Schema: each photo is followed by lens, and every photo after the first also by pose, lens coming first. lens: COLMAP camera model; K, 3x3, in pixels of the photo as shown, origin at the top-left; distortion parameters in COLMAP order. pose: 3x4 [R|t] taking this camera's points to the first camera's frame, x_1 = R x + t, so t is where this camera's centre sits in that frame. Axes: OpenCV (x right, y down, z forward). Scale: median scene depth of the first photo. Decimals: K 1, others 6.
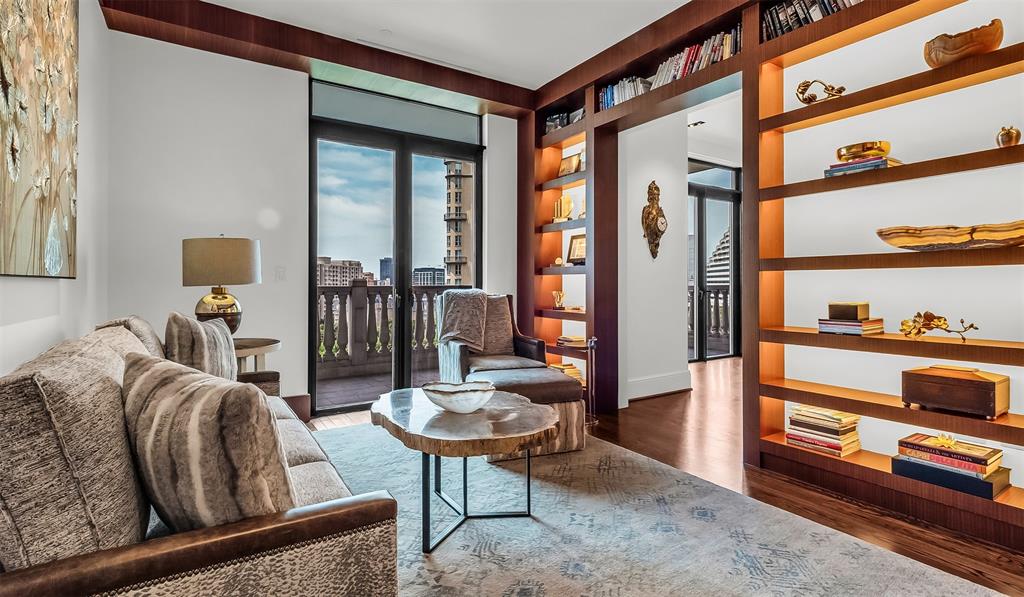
lens RADIAL K [[477.2, 0, 509.8], [0, 477.2, 284.5], [0, 0, 1]] dist [-0.000874, -0.000182]
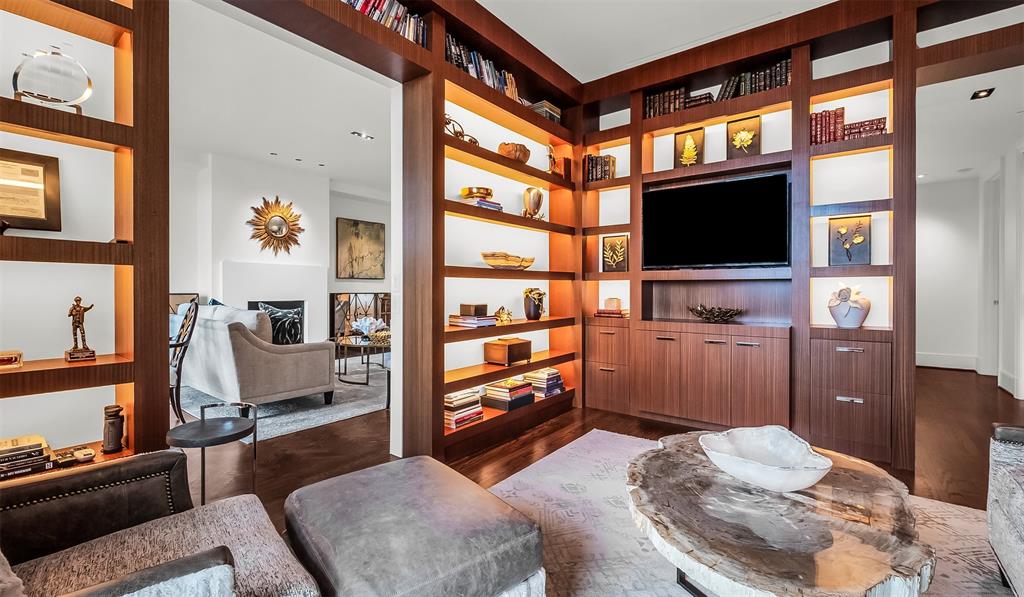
lens RADIAL K [[439.2, 0, 509.1], [0, 439.2, 291.1], [0, 0, 1]] dist [0.000880, -0.000013]
pose [[-0.324085, -0.008792, 0.945987, -0.507429], [-0.006475, 0.999954, 0.007075, -0.005188], [-0.946006, -0.003832, -0.324127, 1.366483]]
